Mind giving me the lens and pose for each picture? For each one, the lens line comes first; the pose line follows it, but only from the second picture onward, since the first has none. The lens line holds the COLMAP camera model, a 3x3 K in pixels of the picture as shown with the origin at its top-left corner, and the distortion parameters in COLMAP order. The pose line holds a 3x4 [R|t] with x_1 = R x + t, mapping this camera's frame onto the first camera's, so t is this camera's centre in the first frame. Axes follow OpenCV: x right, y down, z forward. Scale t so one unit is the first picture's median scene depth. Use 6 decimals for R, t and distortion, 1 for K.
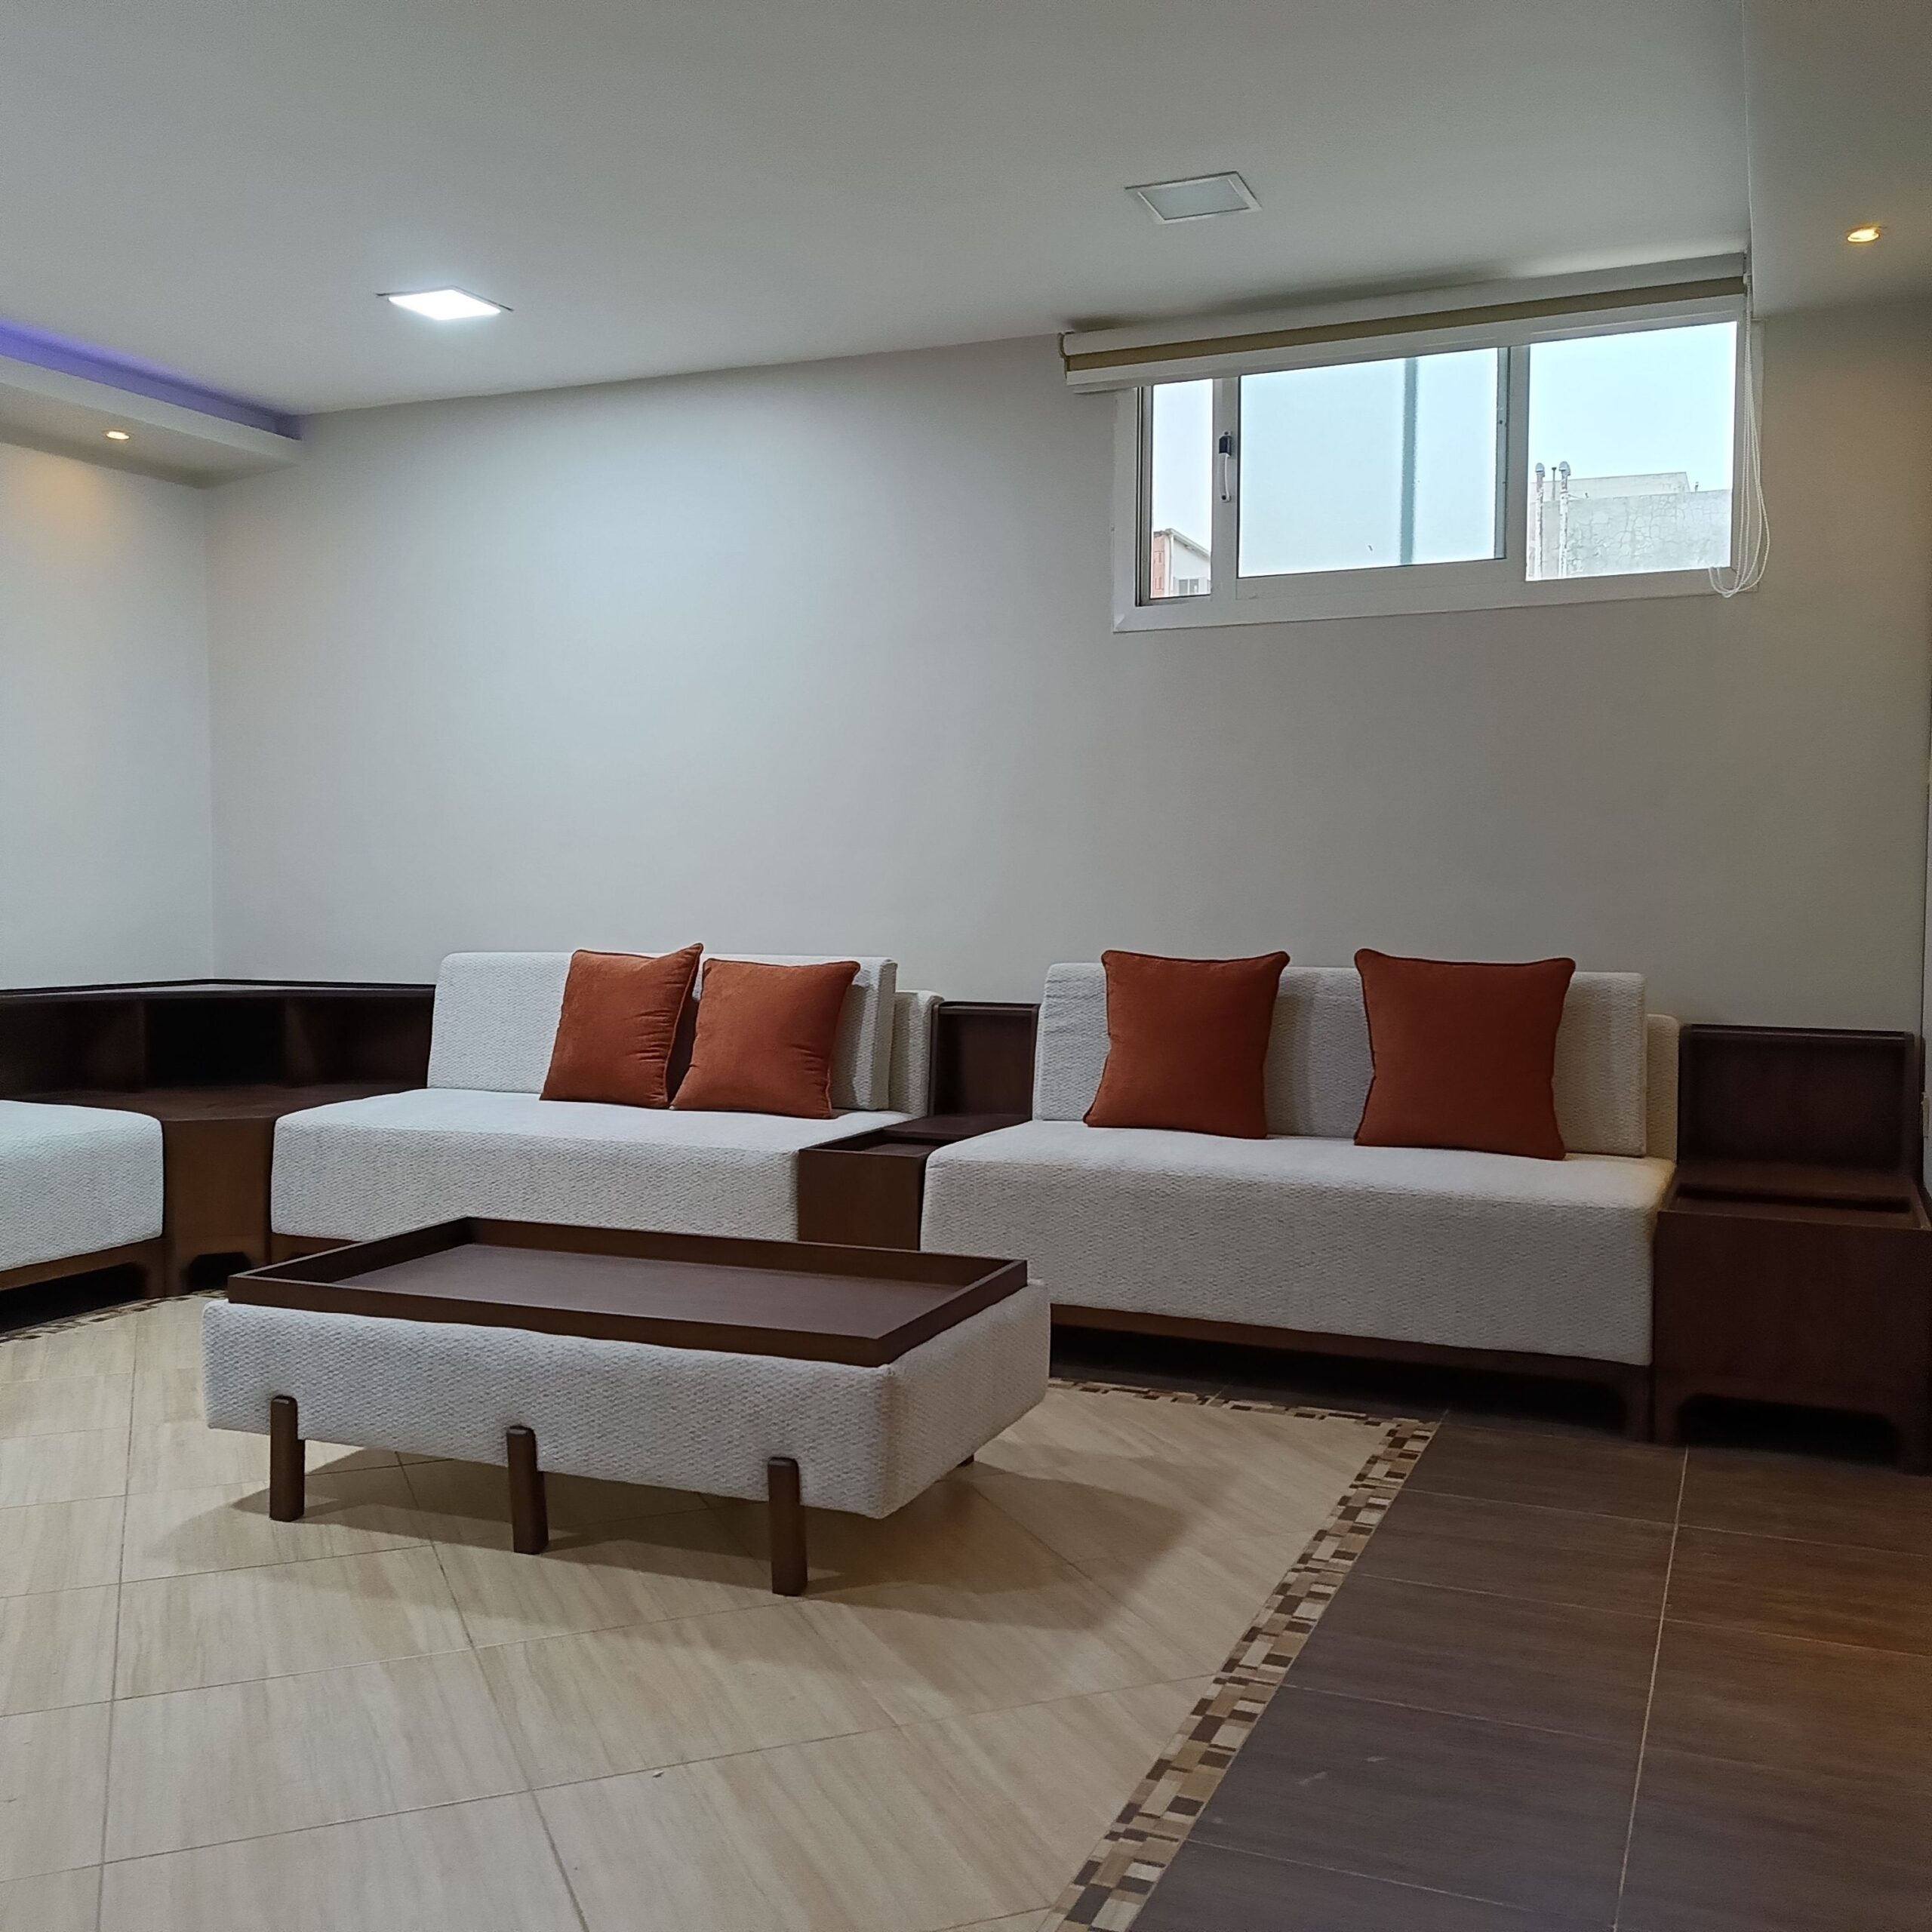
lens RADIAL K [[1925.9, 0, 969.4], [0, 1925.9, 937.5], [0, 0, 1]] dist [0.134823, -0.229385]
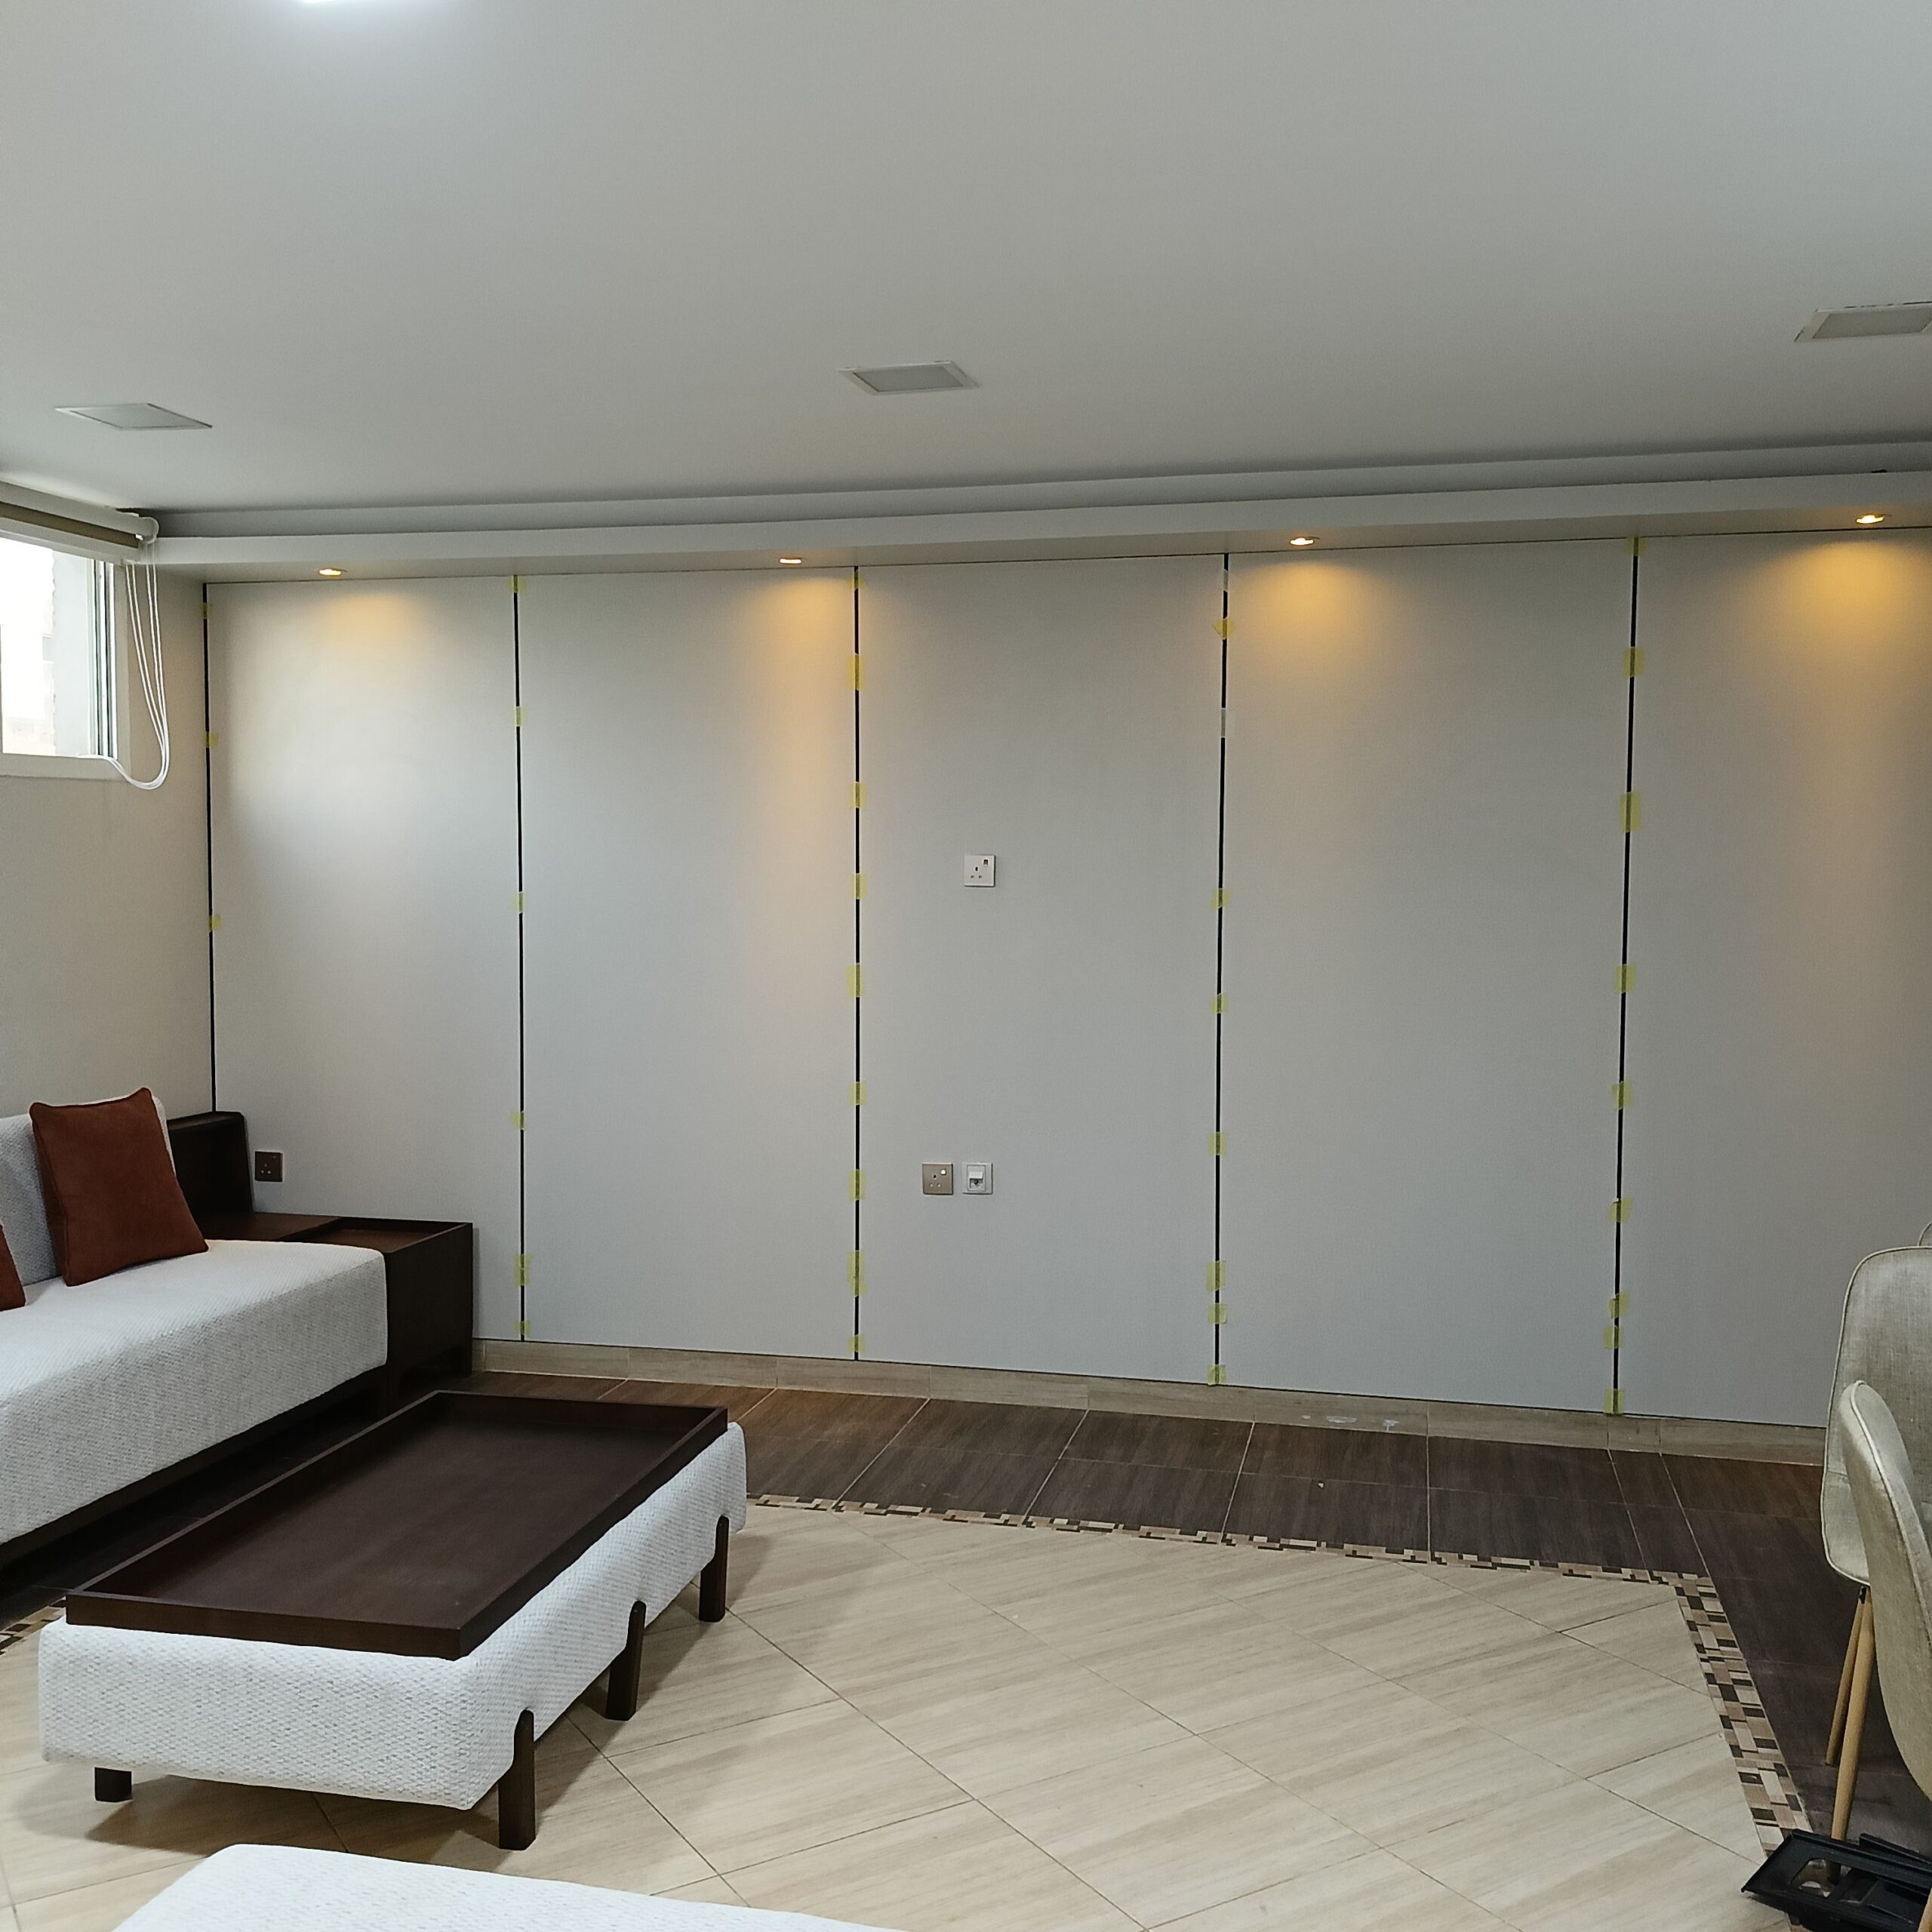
lens RADIAL K [[1939.4, 0, 950.6], [0, 1939.4, 961.9], [0, 0, 1]] dist [0.025201, -0.009769]
pose [[-0.168237, -0.053689, 0.984283, -1.229369], [0.012556, 0.998318, 0.056601, -0.165996], [-0.985667, 0.021881, -0.167280, 0.911419]]
